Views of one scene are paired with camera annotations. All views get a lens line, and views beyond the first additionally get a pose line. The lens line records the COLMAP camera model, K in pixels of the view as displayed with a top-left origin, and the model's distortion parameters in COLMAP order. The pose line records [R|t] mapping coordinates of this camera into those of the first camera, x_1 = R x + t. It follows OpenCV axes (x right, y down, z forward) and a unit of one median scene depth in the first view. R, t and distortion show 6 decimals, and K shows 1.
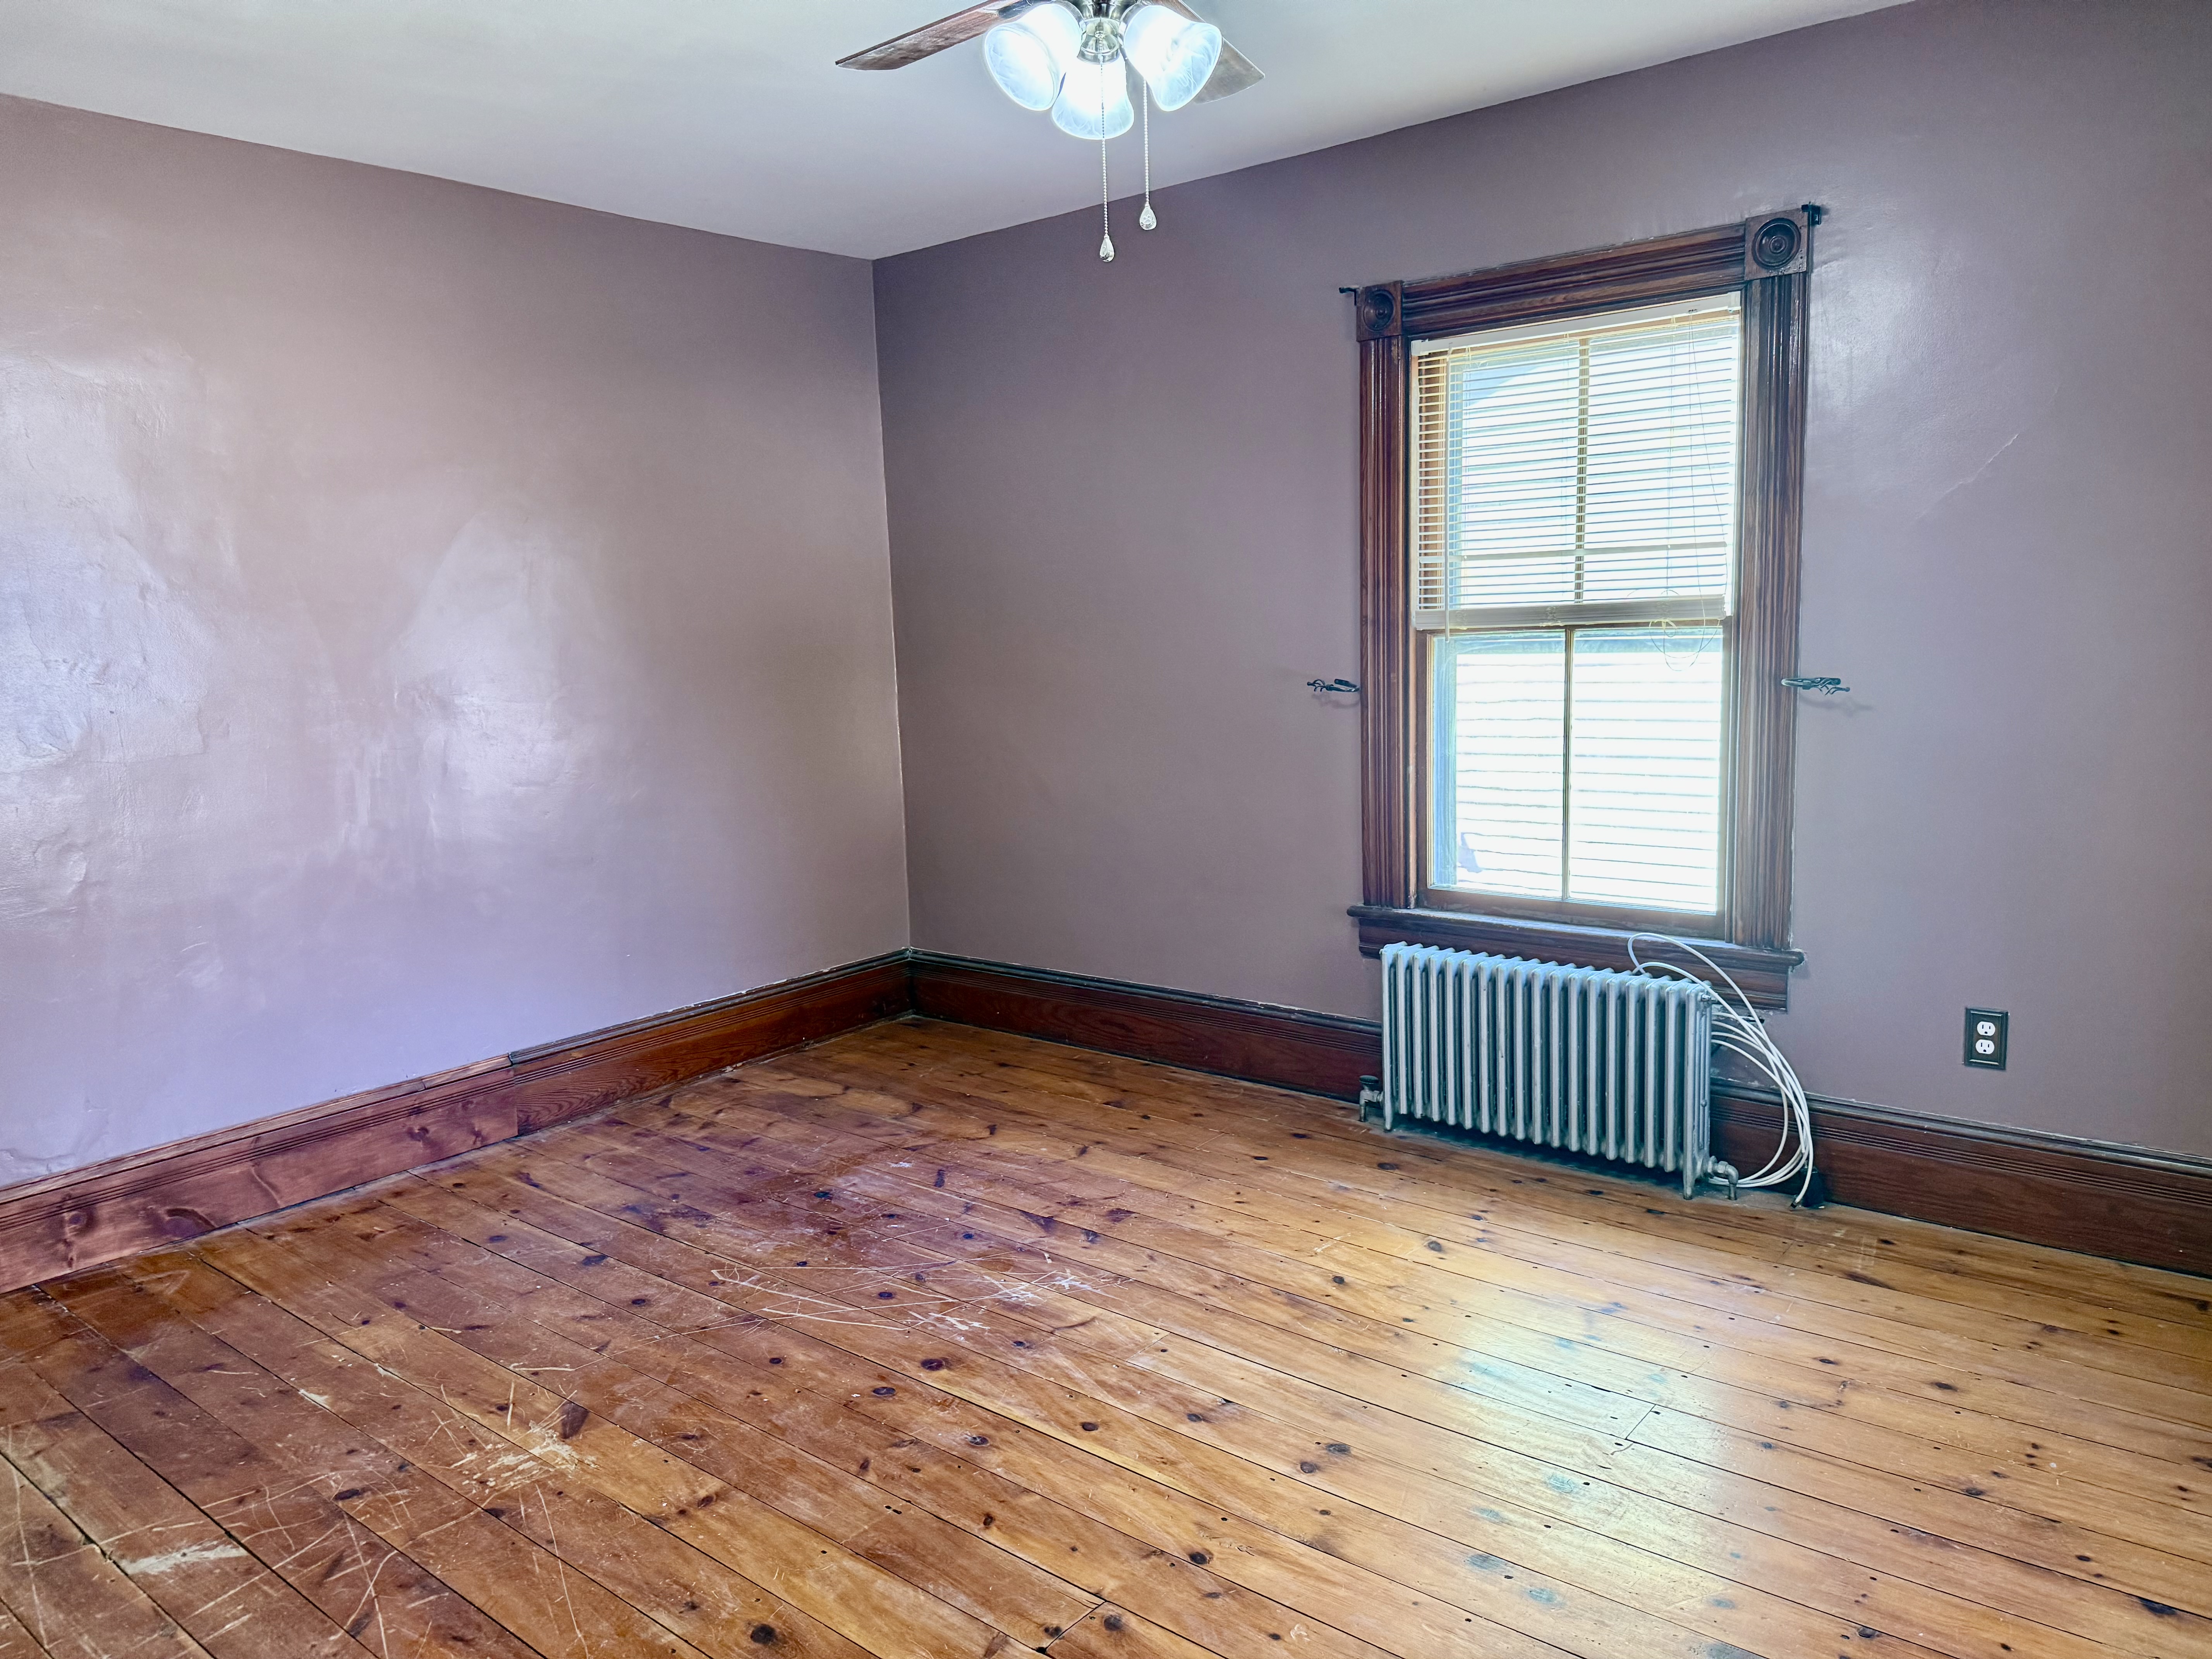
lens RADIAL K [[1571.6, 0, 1086.8], [0, 1571.6, 834.7], [0, 0, 1]] dist [0.068647, -0.087866]
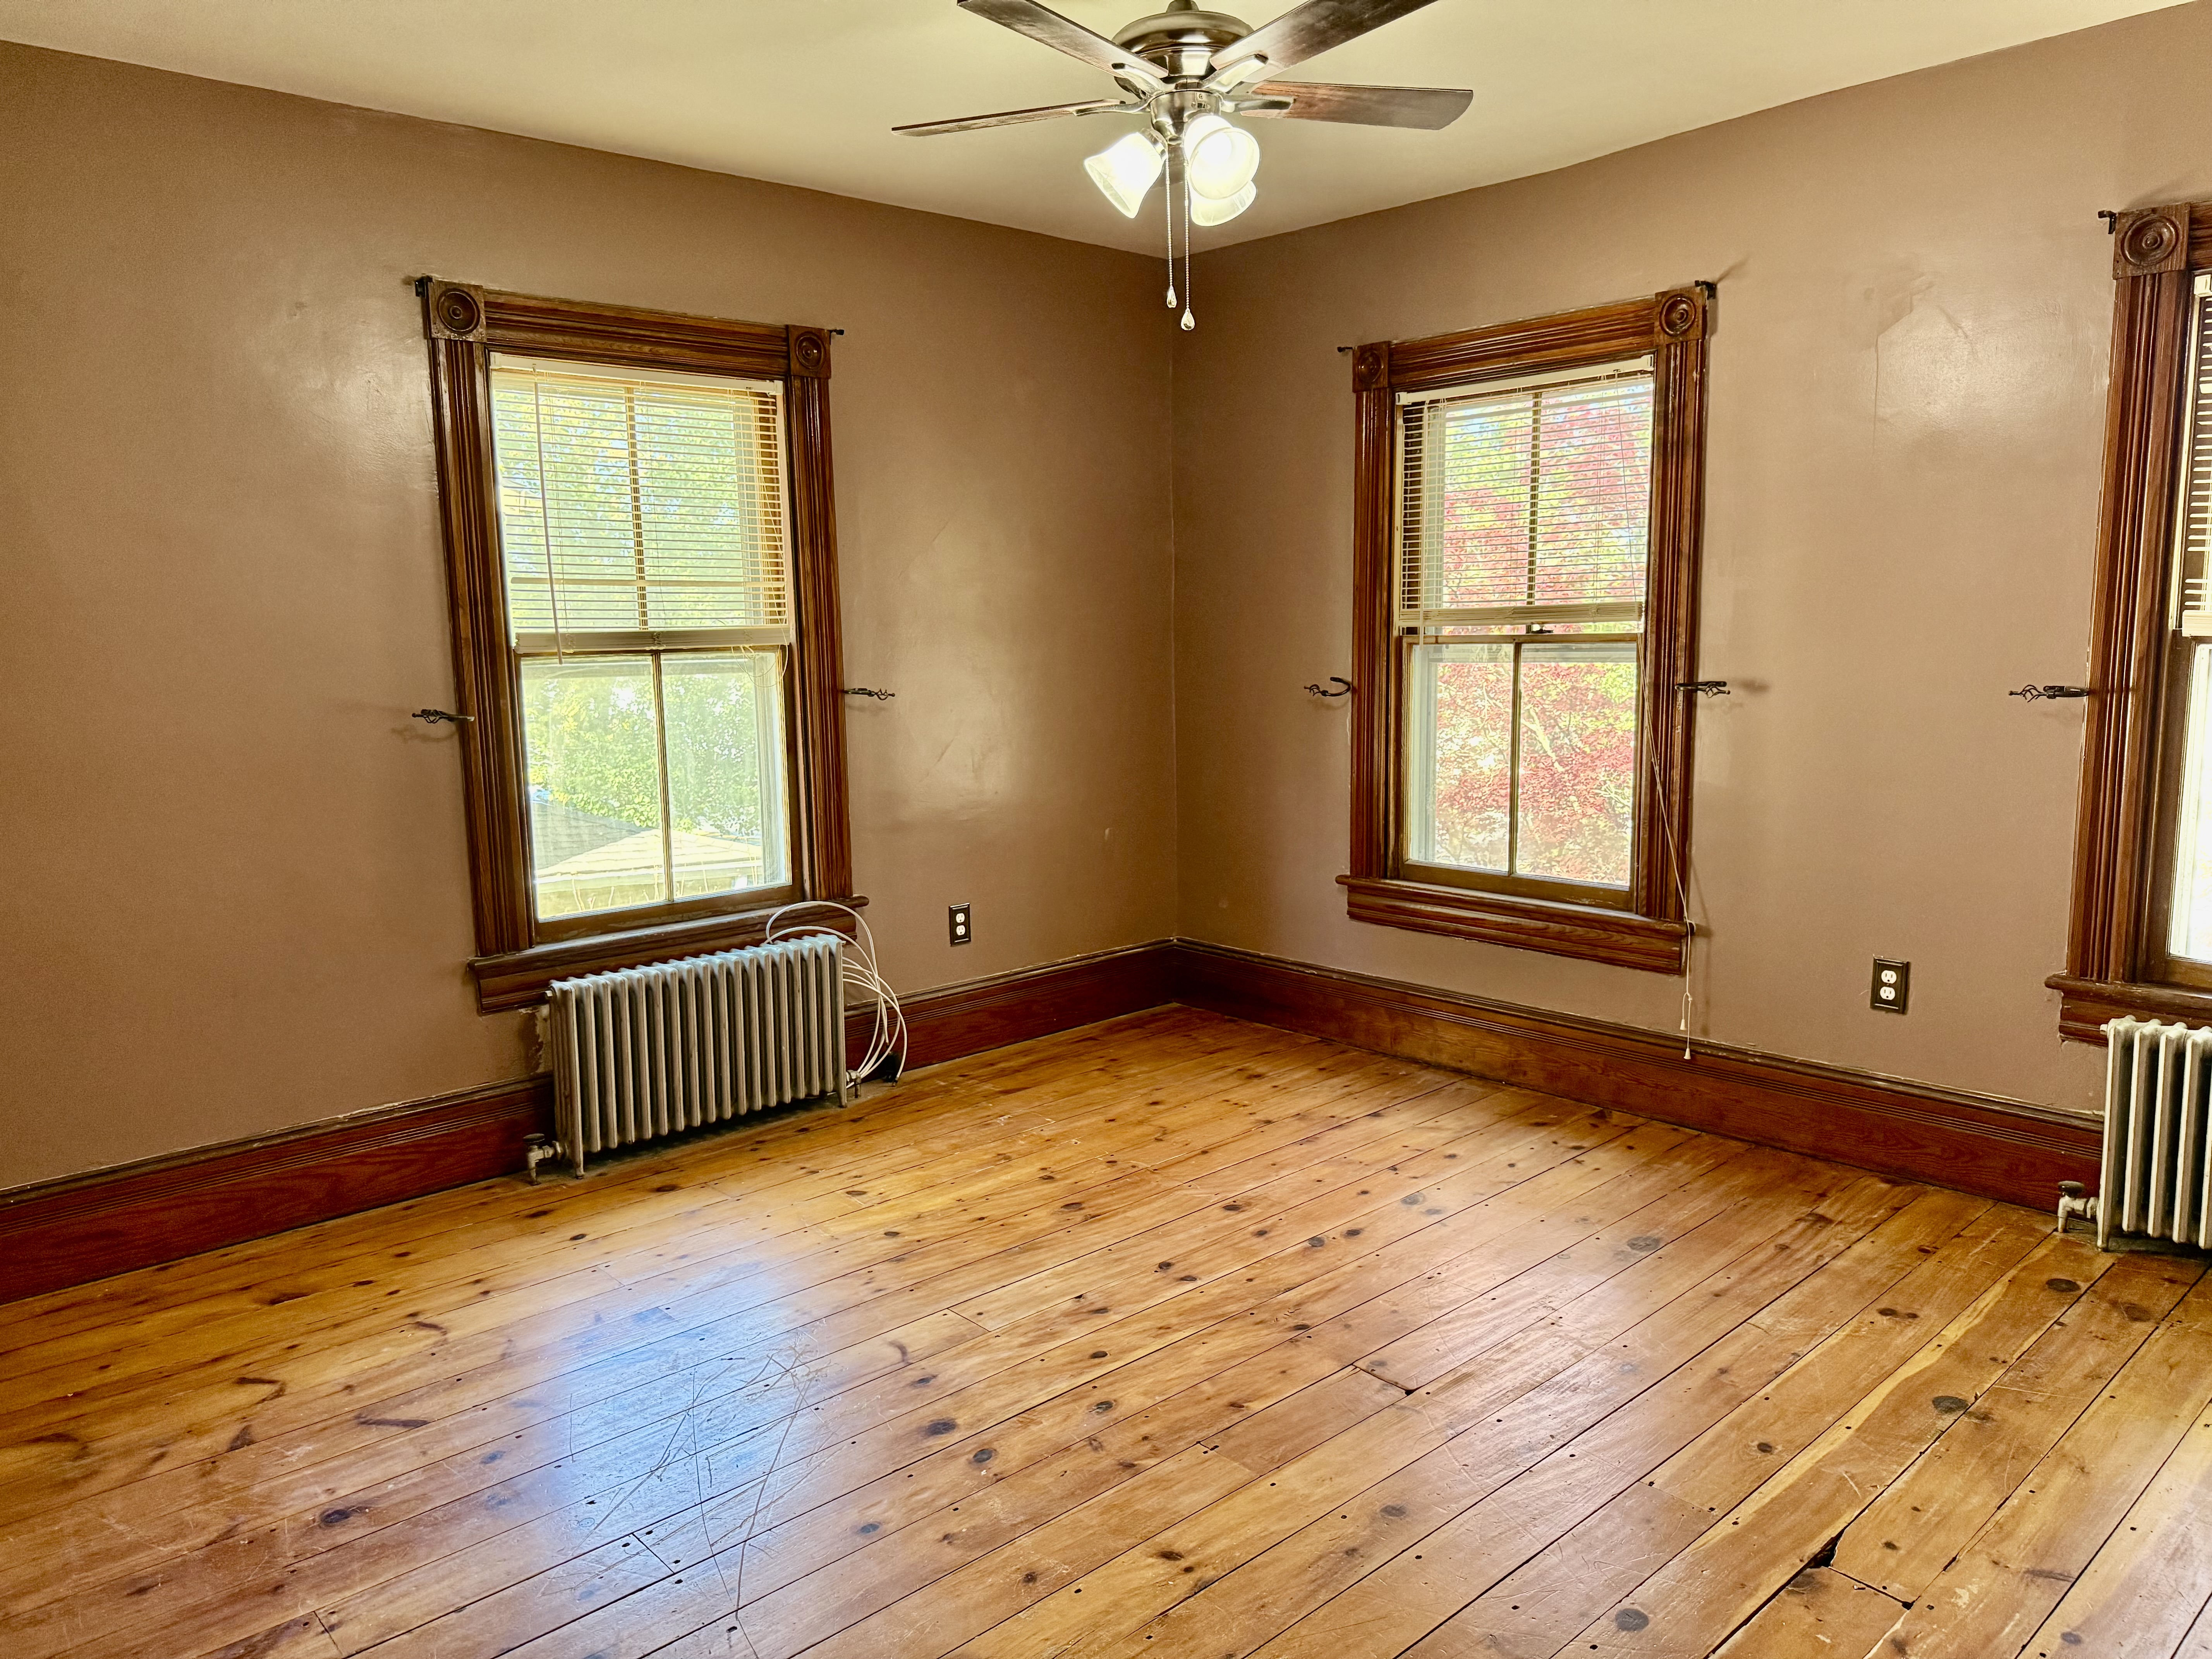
lens RADIAL K [[1571.6, 0, 1087.0], [0, 1571.6, 838.2], [0, 0, 1]] dist [0.068647, -0.087866]
pose [[0.129951, -0.111052, 0.985282, -0.746410], [0.156381, 0.983566, 0.090233, -0.056634], [-0.979111, 0.142354, 0.145182, 0.572587]]
